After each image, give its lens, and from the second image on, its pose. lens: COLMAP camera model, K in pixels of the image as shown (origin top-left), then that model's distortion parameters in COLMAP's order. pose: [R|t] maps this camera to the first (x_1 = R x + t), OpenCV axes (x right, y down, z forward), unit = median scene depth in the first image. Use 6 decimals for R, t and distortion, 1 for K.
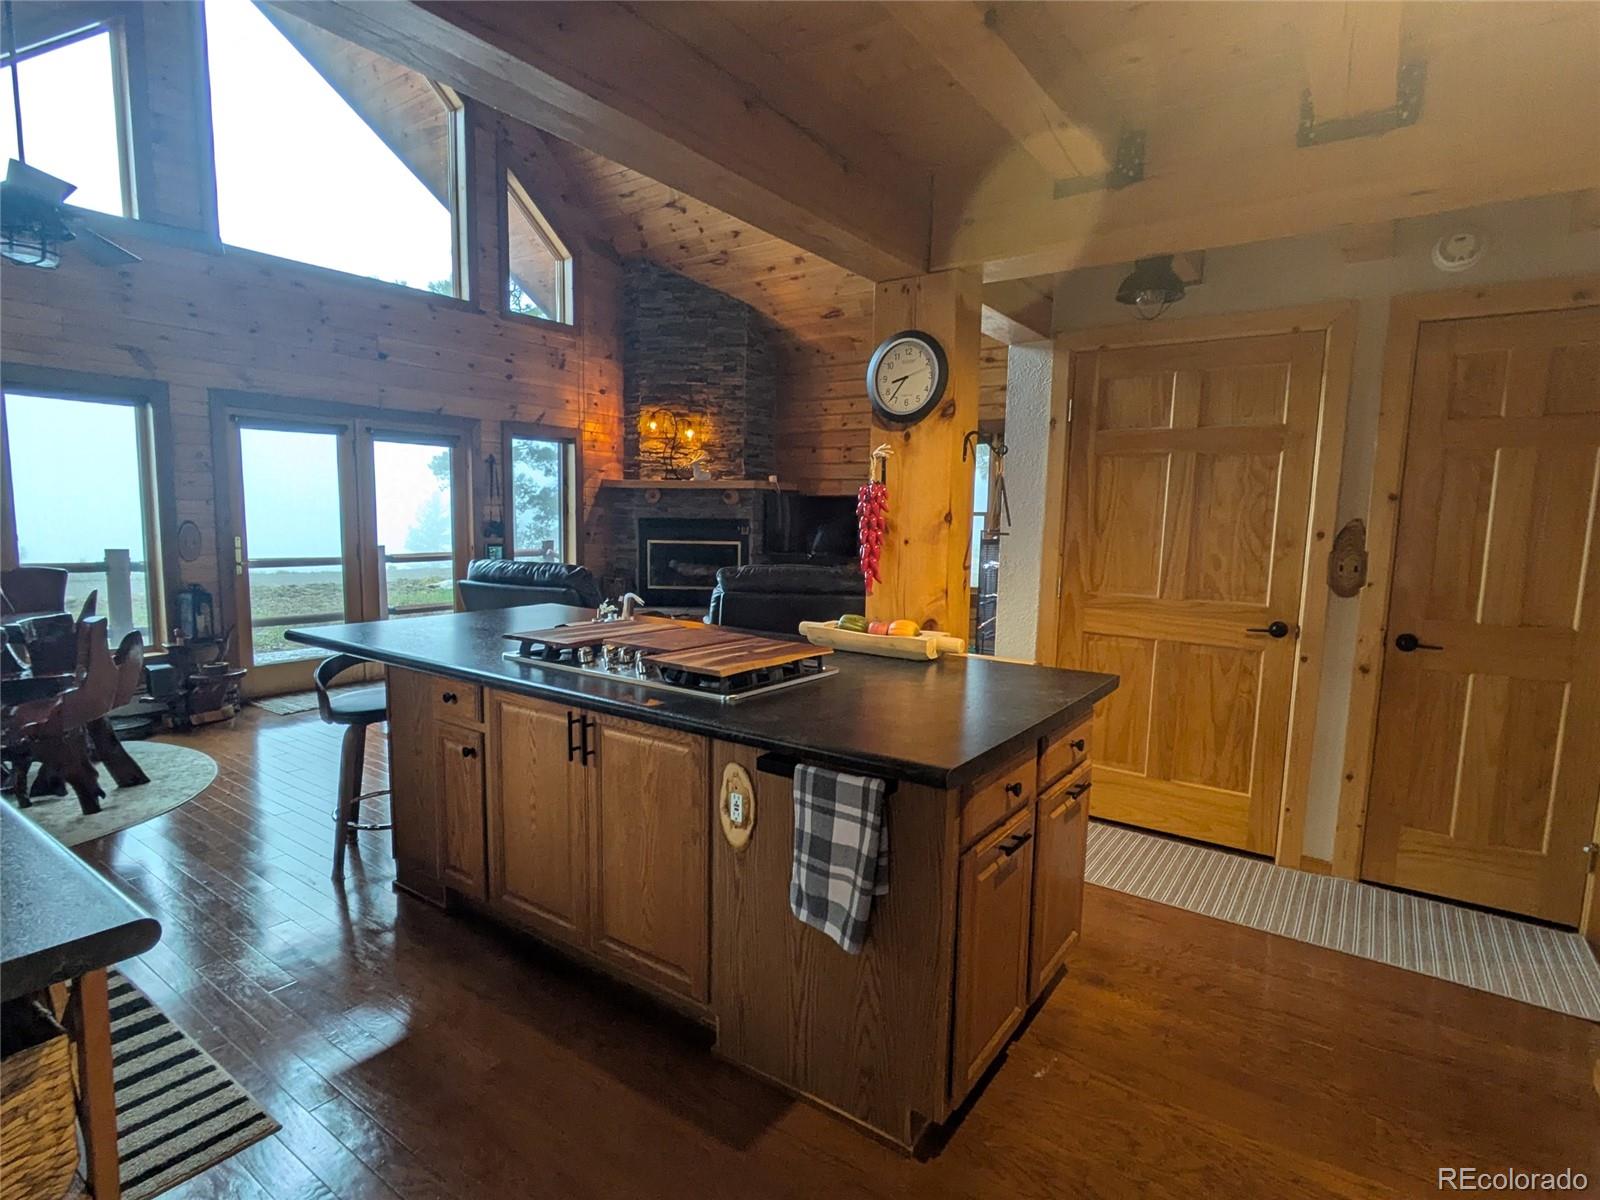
lens RADIAL K [[822.1, 0, 786.5], [0, 822.1, 614.4], [0, 0, 1]] dist [0.004098, -0.009251]
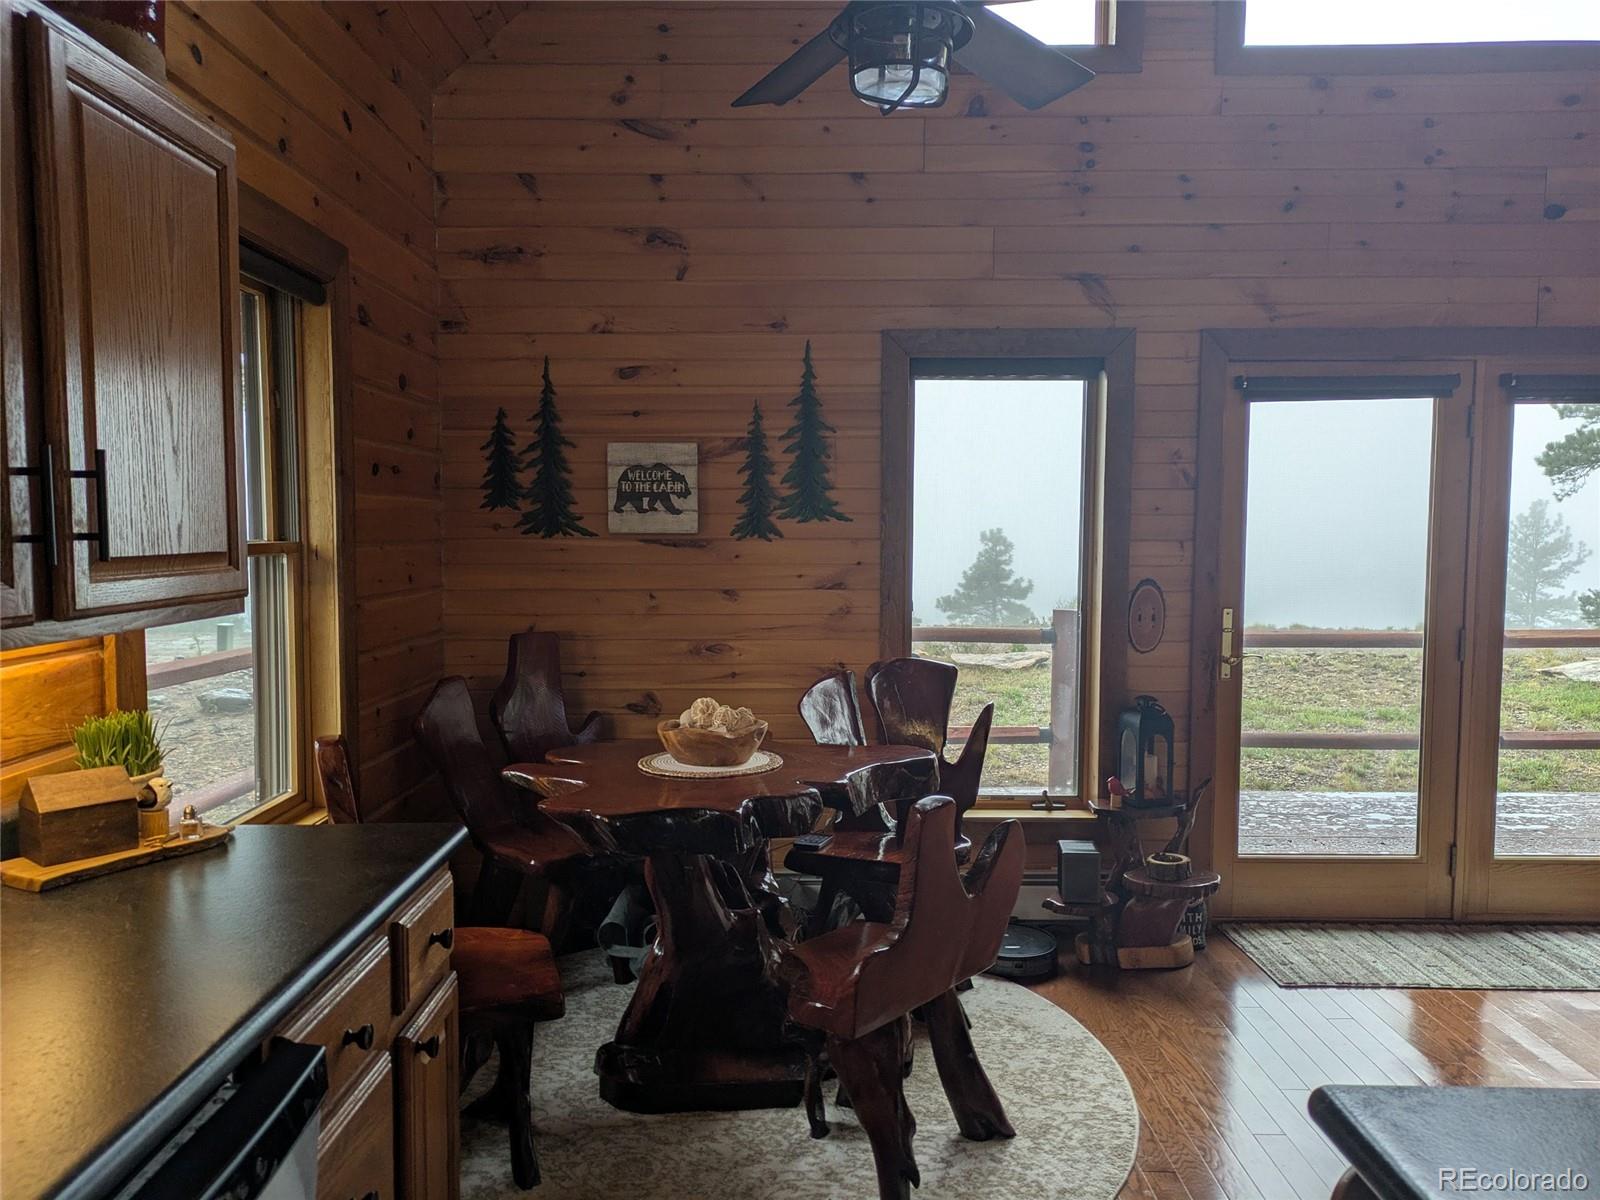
lens RADIAL K [[1168.6, 0, 794.6], [0, 1168.6, 605.1], [0, 0, 1]] dist [0.072200, -0.070378]
pose [[0.580354, 0.036443, -0.813548, -0.194171], [-0.088793, 0.995874, -0.018732, -0.051938], [0.809509, 0.083108, 0.581196, 0.304477]]
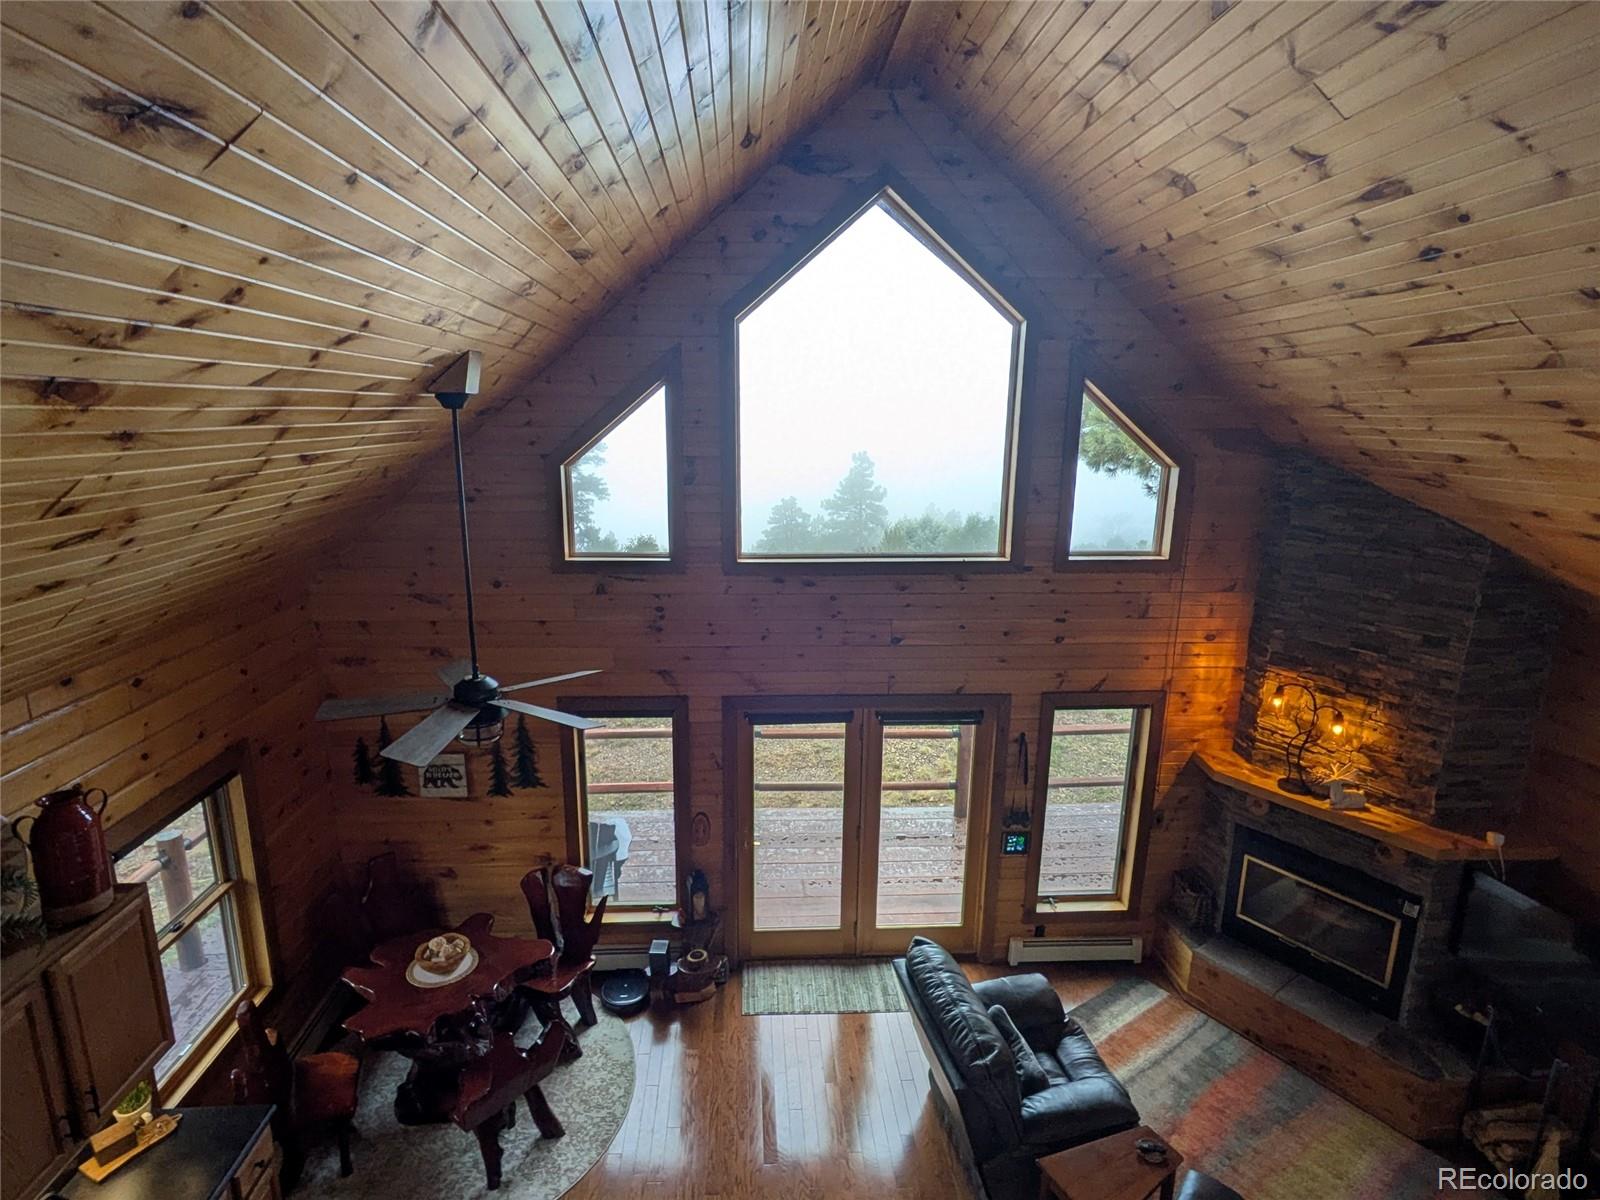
lens RADIAL K [[822.1, 0, 786.5], [0, 822.1, 614.4], [0, 0, 1]] dist [0.004098, -0.009251]
pose [[0.624891, 0.168116, -0.762397, 0.108812], [-0.093844, 0.985634, 0.140423, -0.453286], [0.775052, -0.016203, 0.631690, 0.342806]]
